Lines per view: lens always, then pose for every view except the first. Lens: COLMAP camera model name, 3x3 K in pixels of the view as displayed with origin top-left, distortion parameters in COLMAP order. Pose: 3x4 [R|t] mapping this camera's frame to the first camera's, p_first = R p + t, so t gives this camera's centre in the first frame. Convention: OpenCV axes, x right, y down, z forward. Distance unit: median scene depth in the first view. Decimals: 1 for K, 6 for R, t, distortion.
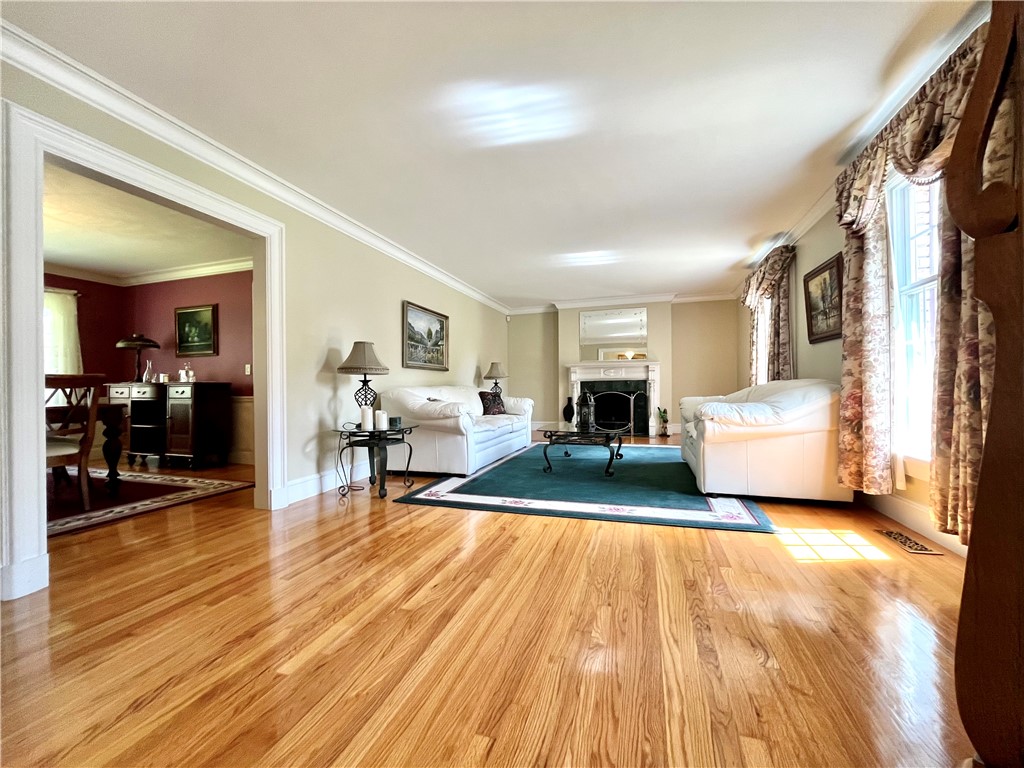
lens RADIAL K [[414.2, 0, 512.5], [0, 414.2, 385.6], [0, 0, 1]] dist [-0.000144, 0.000736]
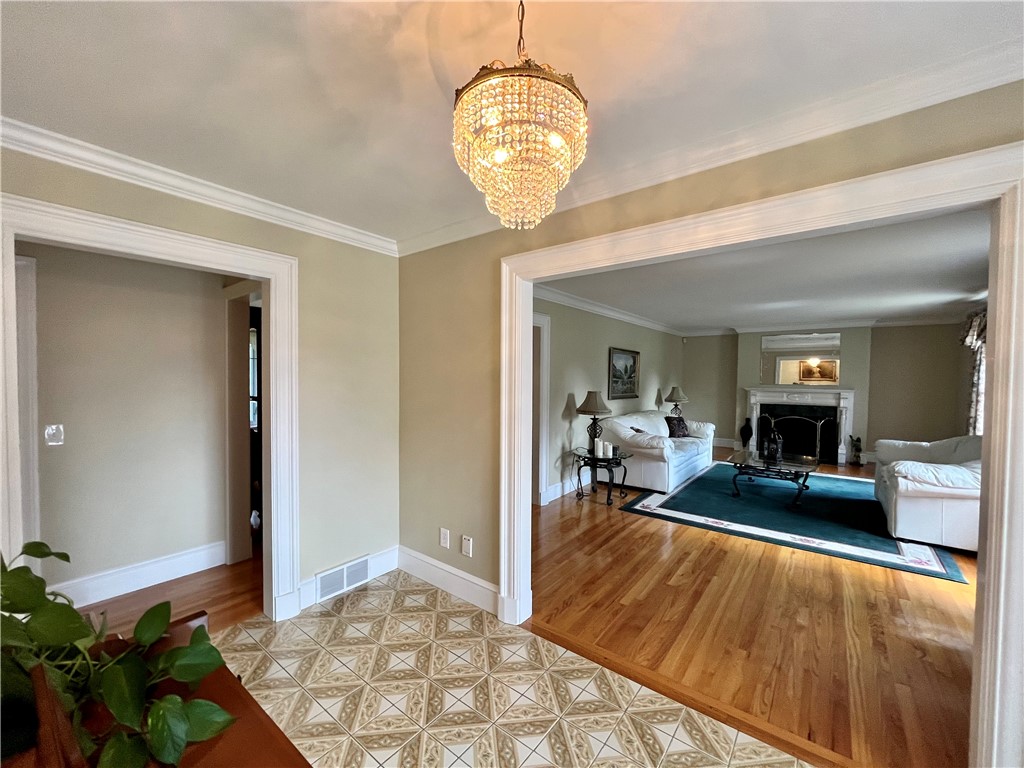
lens RADIAL K [[414.2, 0, 512.0], [0, 414.2, 387.1], [0, 0, 1]] dist [-0.000144, 0.000736]
pose [[0.939900, 0.028026, -0.340298, -0.144001], [-0.017259, 0.999251, 0.034626, -0.160259], [0.341014, -0.026672, 0.939680, -0.393829]]
